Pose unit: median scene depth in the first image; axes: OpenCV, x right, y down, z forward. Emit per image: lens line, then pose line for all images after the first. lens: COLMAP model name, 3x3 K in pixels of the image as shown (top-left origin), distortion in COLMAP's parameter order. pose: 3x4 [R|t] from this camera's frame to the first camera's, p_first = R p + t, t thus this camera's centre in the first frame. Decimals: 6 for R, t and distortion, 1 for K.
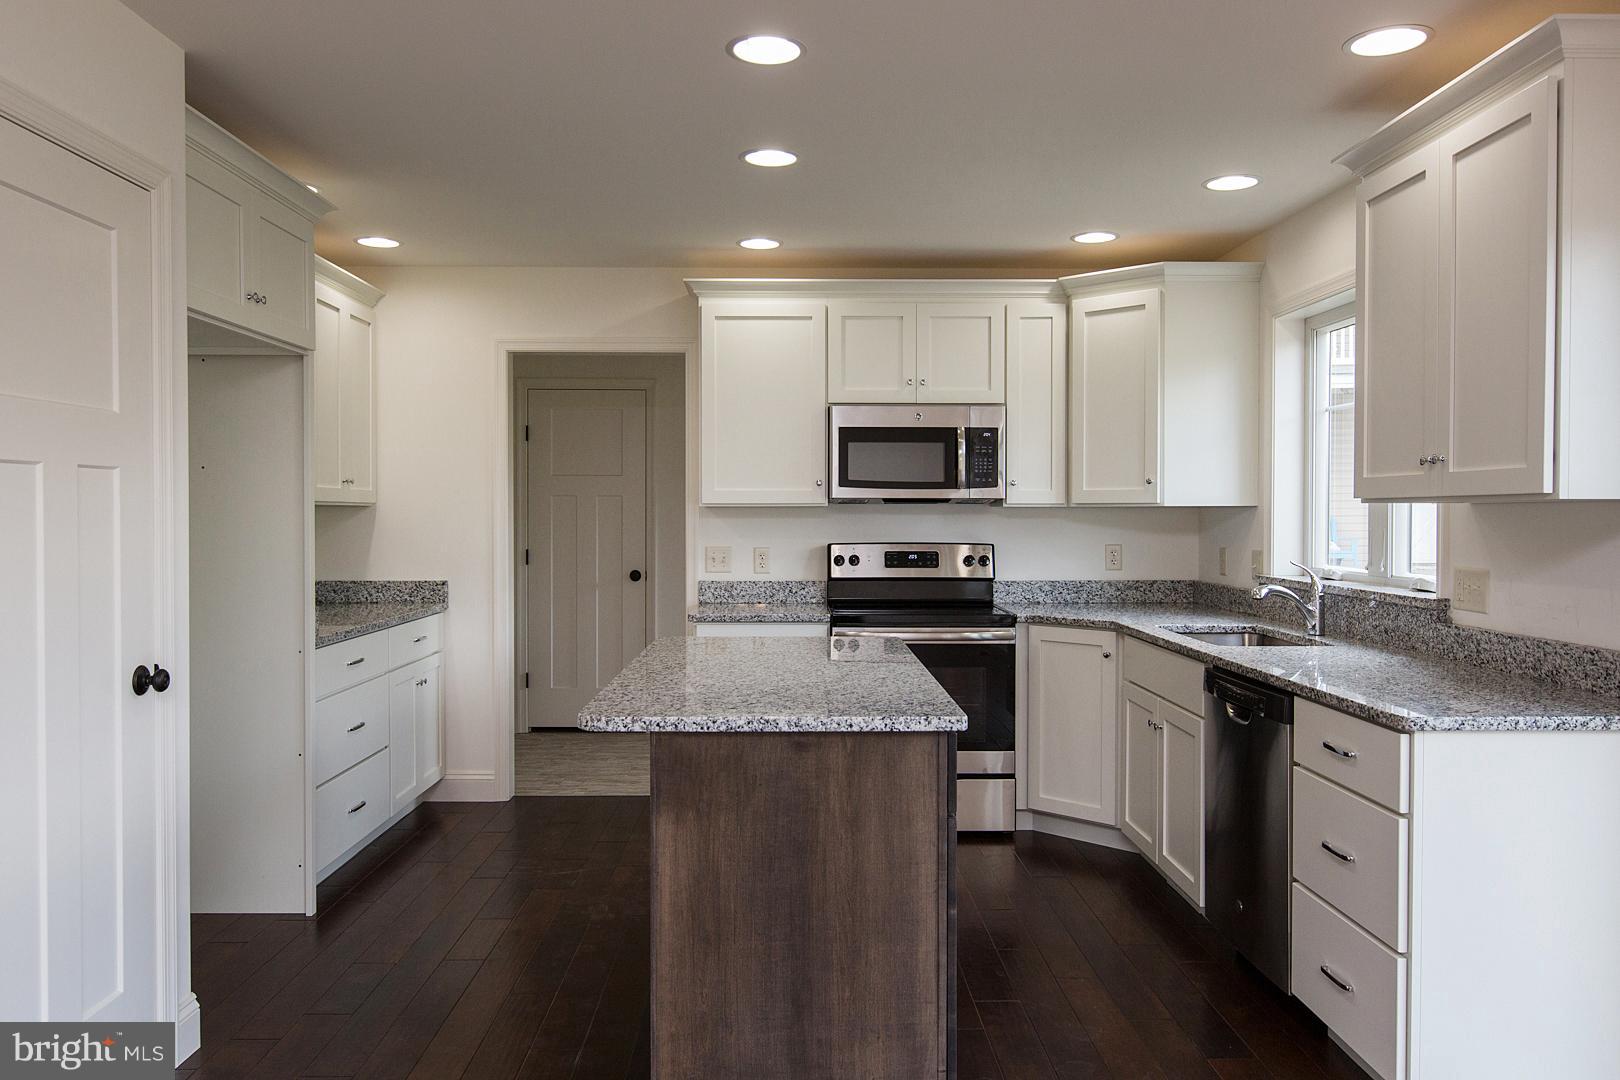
lens RADIAL K [[1216.2, 0, 801.4], [0, 1216.2, 534.9], [0, 0, 1]] dist [0.006778, 0.001654]
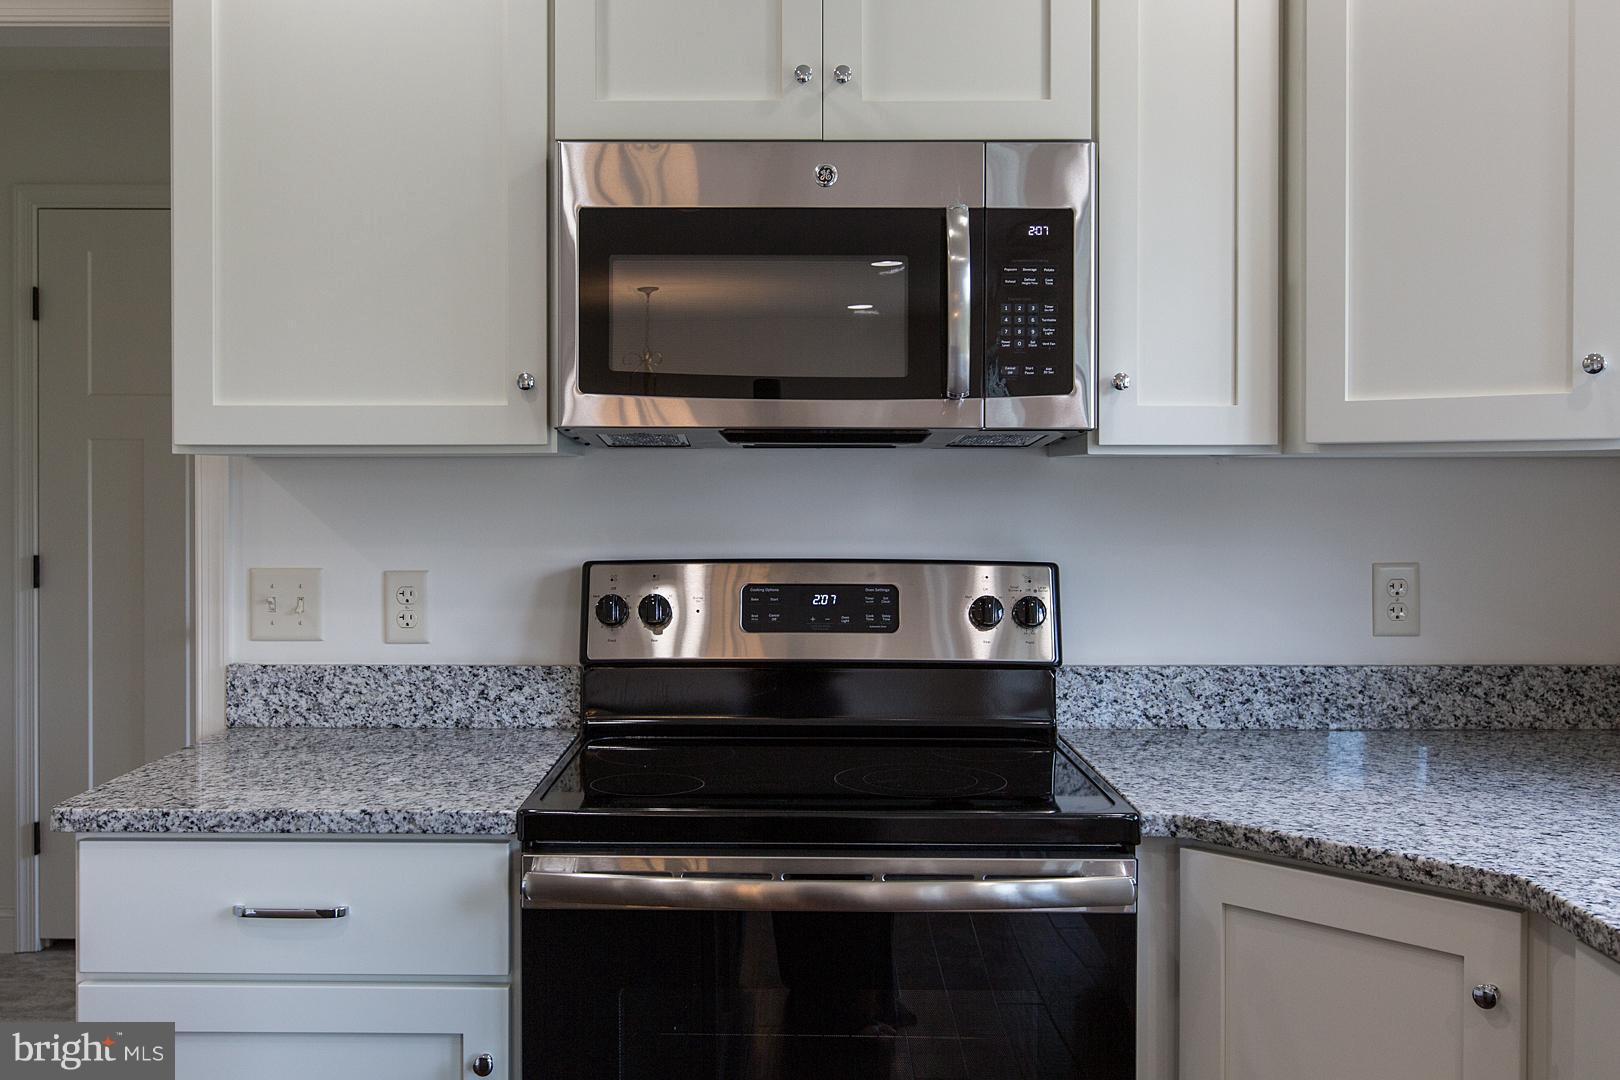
lens RADIAL K [[1512.4, 0, 758.4], [0, 1512.4, 498.5], [0, 0, 1]] dist [-0.007876, 0.000000]
pose [[0.999656, -0.000201, -0.026229, 0.089088], [0.000109, 0.999994, -0.003528, -0.010083], [0.026229, 0.003524, 0.999650, 0.599387]]
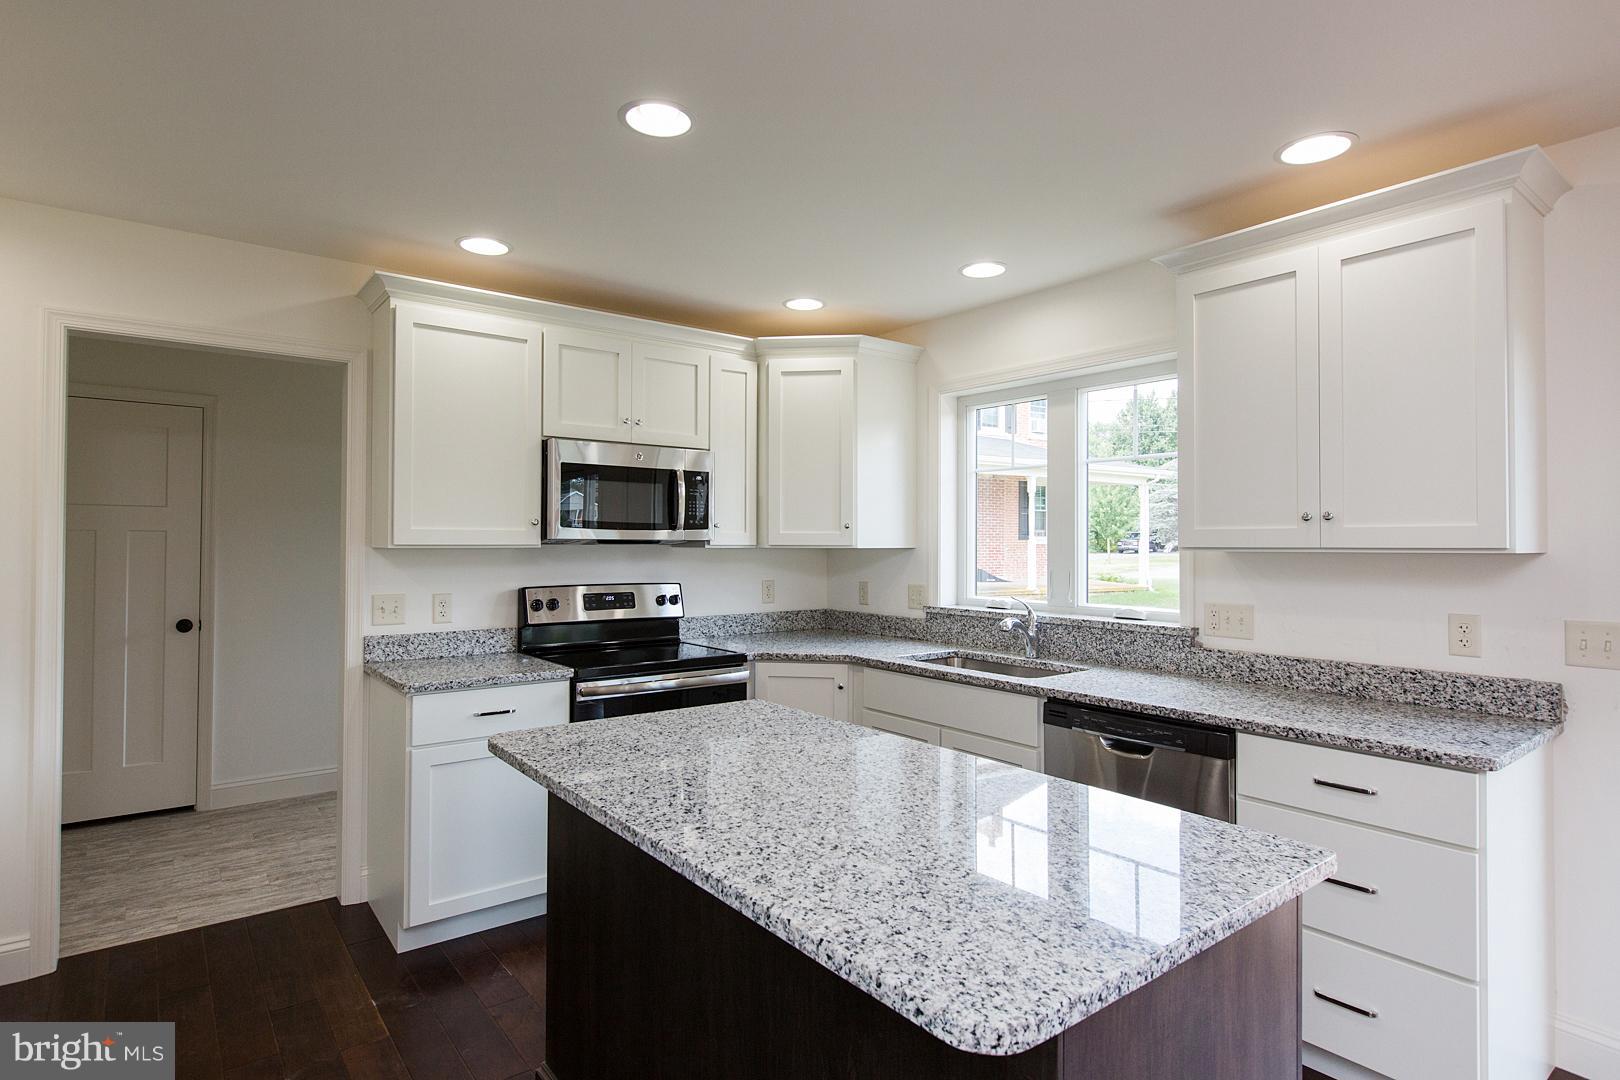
lens RADIAL K [[853.3, 0, 800.5], [0, 853.3, 523.8], [0, 0, 1]] dist [0.000192, -0.003048]
pose [[0.797459, 0.015290, 0.603180, -0.214075], [0.008345, 0.999304, -0.036364, -0.016776], [-0.603316, 0.034032, 0.796776, 0.375500]]
